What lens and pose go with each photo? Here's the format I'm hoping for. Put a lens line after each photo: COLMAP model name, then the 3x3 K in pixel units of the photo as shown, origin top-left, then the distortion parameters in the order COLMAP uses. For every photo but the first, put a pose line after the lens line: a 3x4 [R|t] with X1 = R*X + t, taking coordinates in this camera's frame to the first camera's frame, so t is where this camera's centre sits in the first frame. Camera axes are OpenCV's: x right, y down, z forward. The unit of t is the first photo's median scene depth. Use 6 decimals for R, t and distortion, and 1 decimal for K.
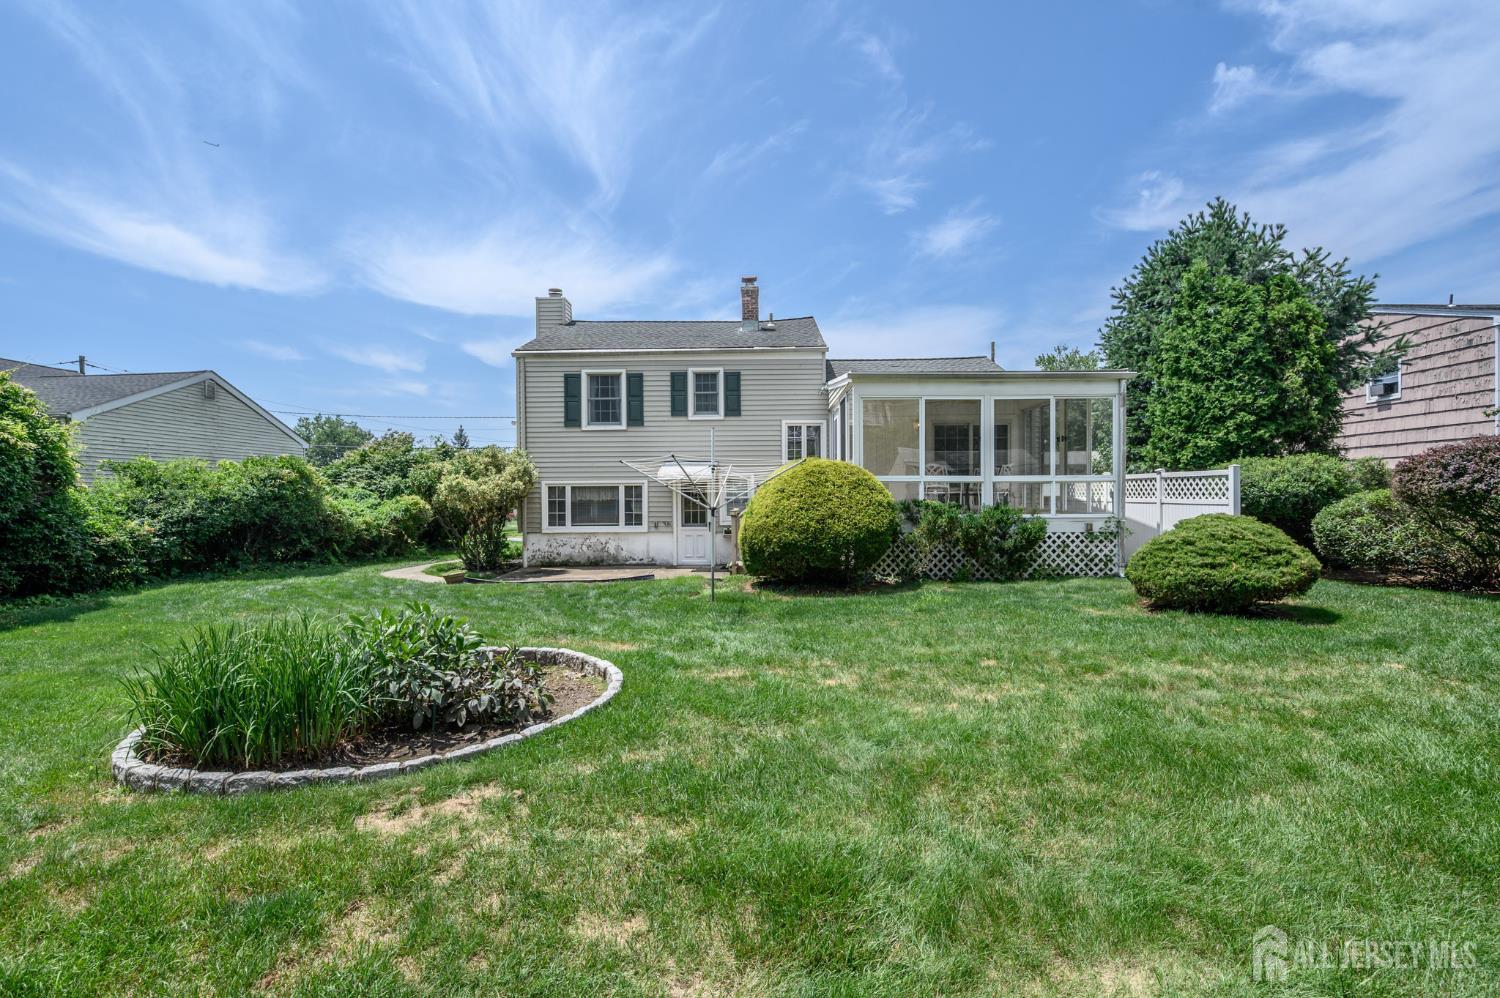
lens RADIAL K [[683.3, 0, 784.2], [0, 683.3, 500.0], [0, 0, 1]] dist [-0.015545, 0.003050]
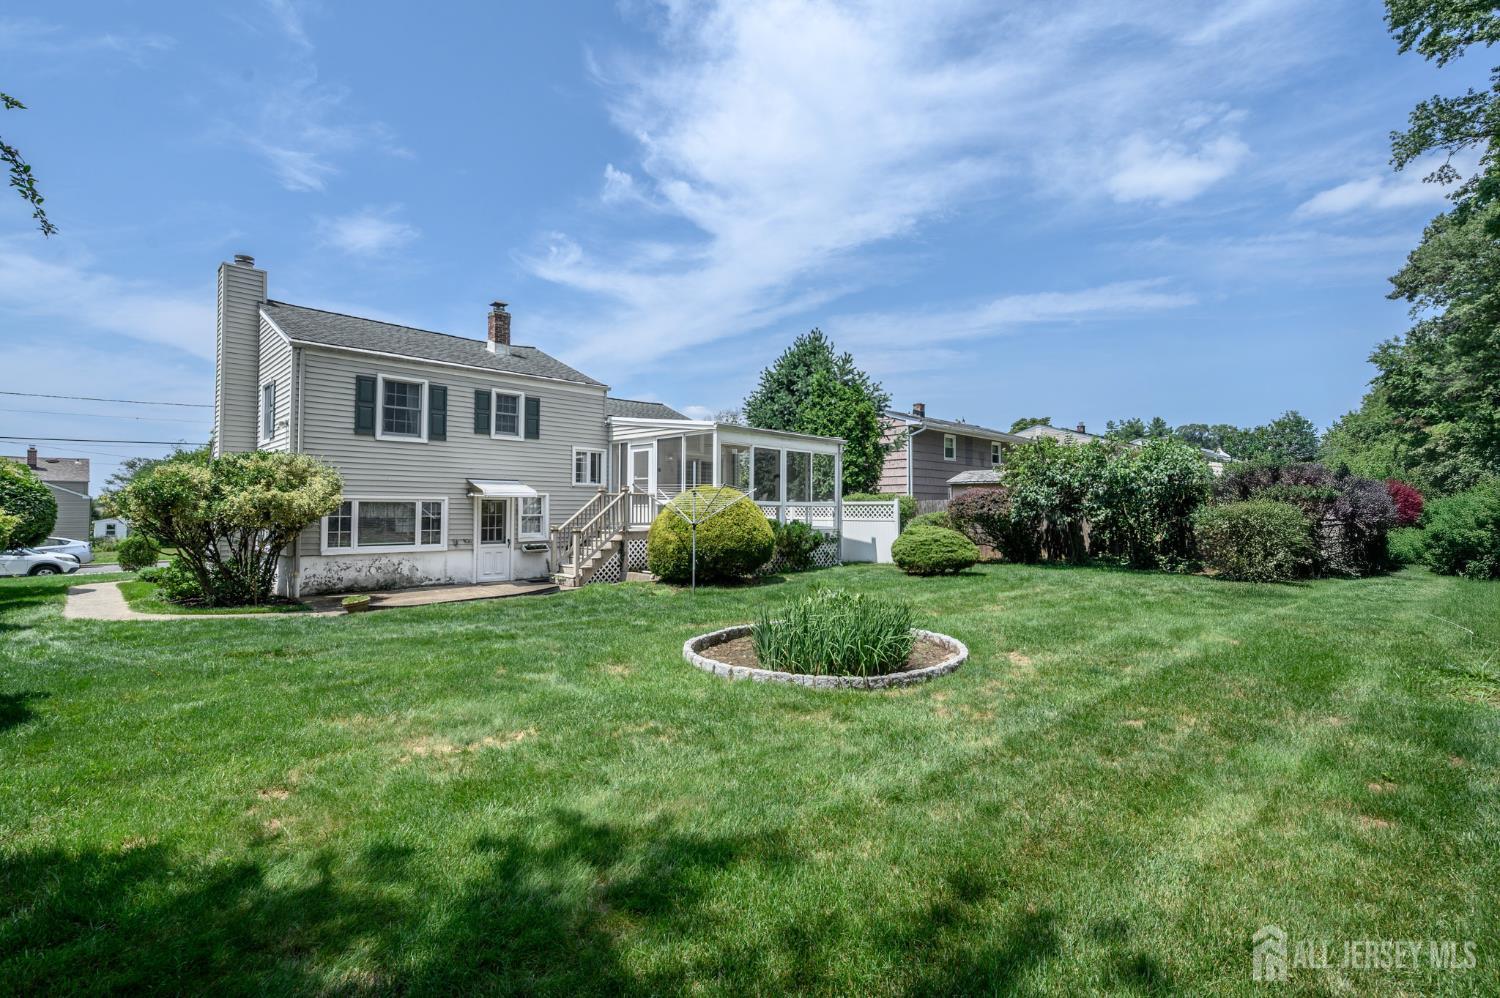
lens RADIAL K [[683.3, 0, 718.9], [0, 683.3, 476.2], [0, 0, 1]] dist [-0.015545, 0.003050]
pose [[0.691254, 0.041763, 0.721404, -0.565409], [-0.001840, 0.998427, -0.056037, -0.004044], [-0.722609, 0.037408, 0.690244, 0.046158]]
